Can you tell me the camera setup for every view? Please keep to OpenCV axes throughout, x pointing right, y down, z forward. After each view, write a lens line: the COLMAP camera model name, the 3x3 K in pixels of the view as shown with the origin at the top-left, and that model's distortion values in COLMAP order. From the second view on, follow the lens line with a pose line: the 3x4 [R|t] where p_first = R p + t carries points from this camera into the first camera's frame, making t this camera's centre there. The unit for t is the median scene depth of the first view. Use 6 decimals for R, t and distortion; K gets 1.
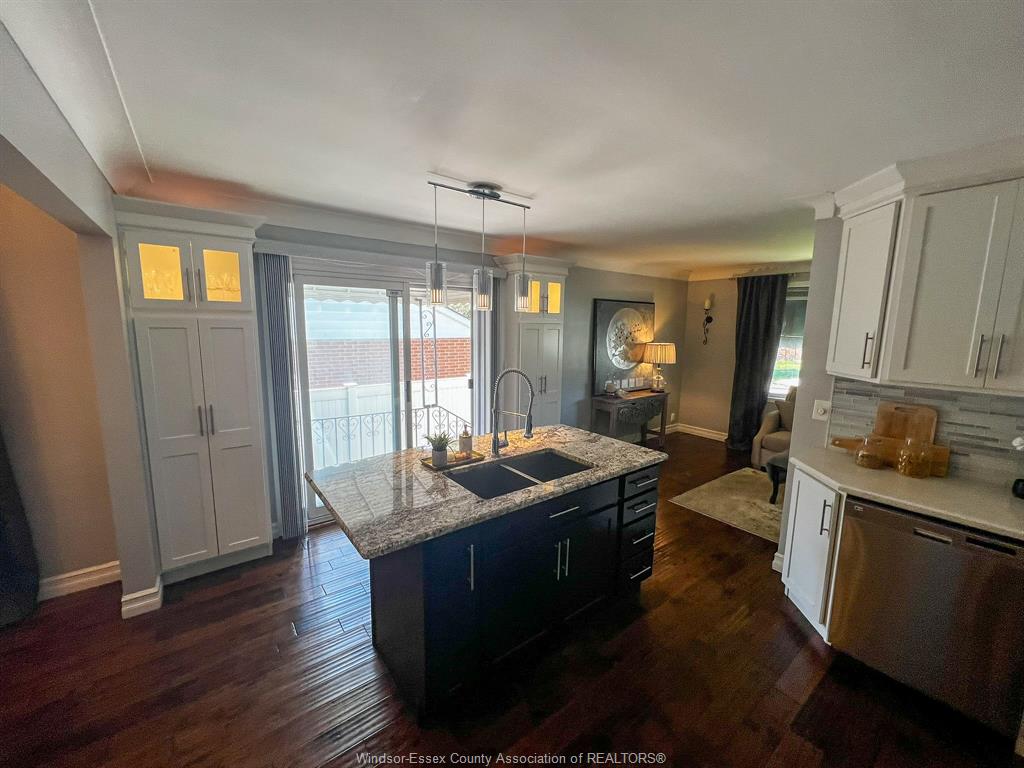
lens RADIAL K [[408.7, 0, 512.0], [0, 408.7, 384.0], [0, 0, 1]] dist [-0.002451, -0.000101]
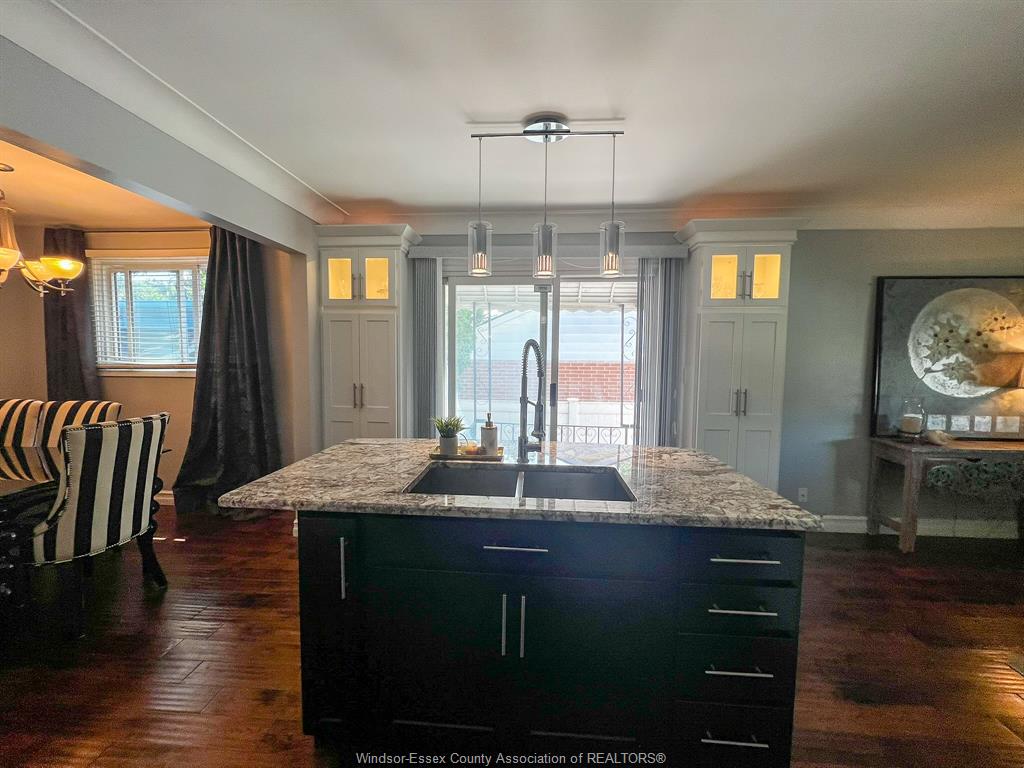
lens RADIAL K [[408.7, 0, 512.0], [0, 408.7, 384.0], [0, 0, 1]] dist [-0.002451, -0.000101]
pose [[0.744678, 0.038469, -0.666314, 0.239857], [-0.096143, 0.994108, -0.050056, 0.041450], [0.660462, 0.101337, 0.743989, 0.225246]]
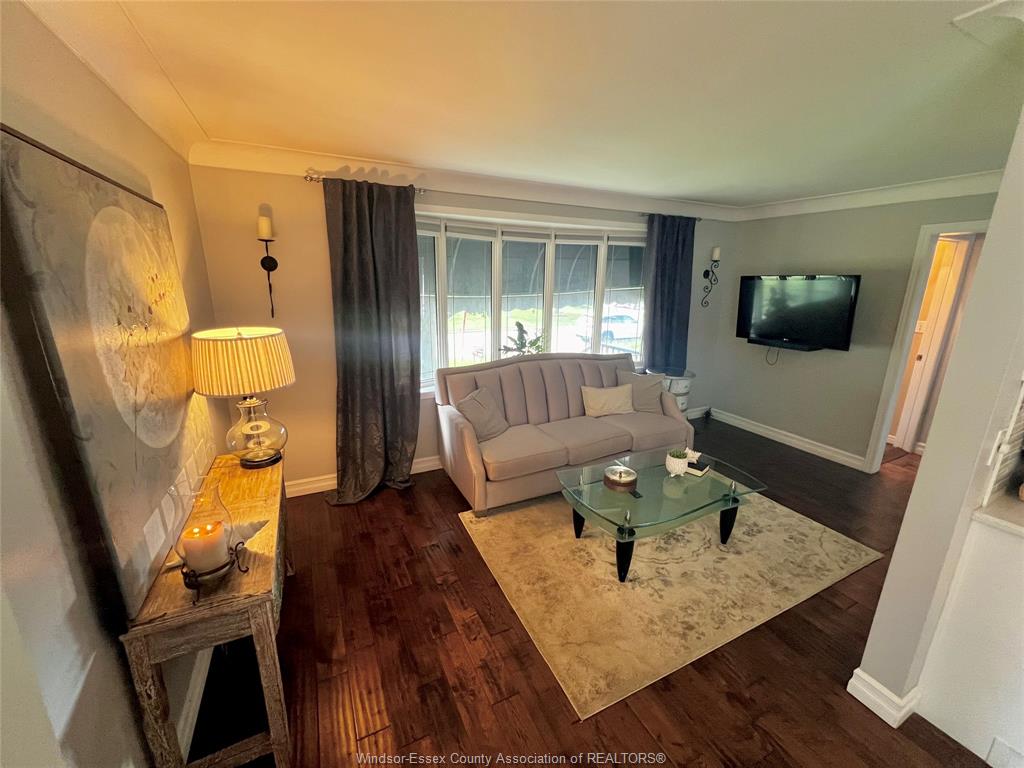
lens RADIAL K [[408.7, 0, 512.0], [0, 408.7, 384.0], [0, 0, 1]] dist [-0.002451, -0.000101]
pose [[0.185642, -0.257934, 0.948160, 0.079727], [0.127296, 0.963114, 0.237078, -0.141314], [-0.974337, 0.076686, 0.211629, 0.904238]]
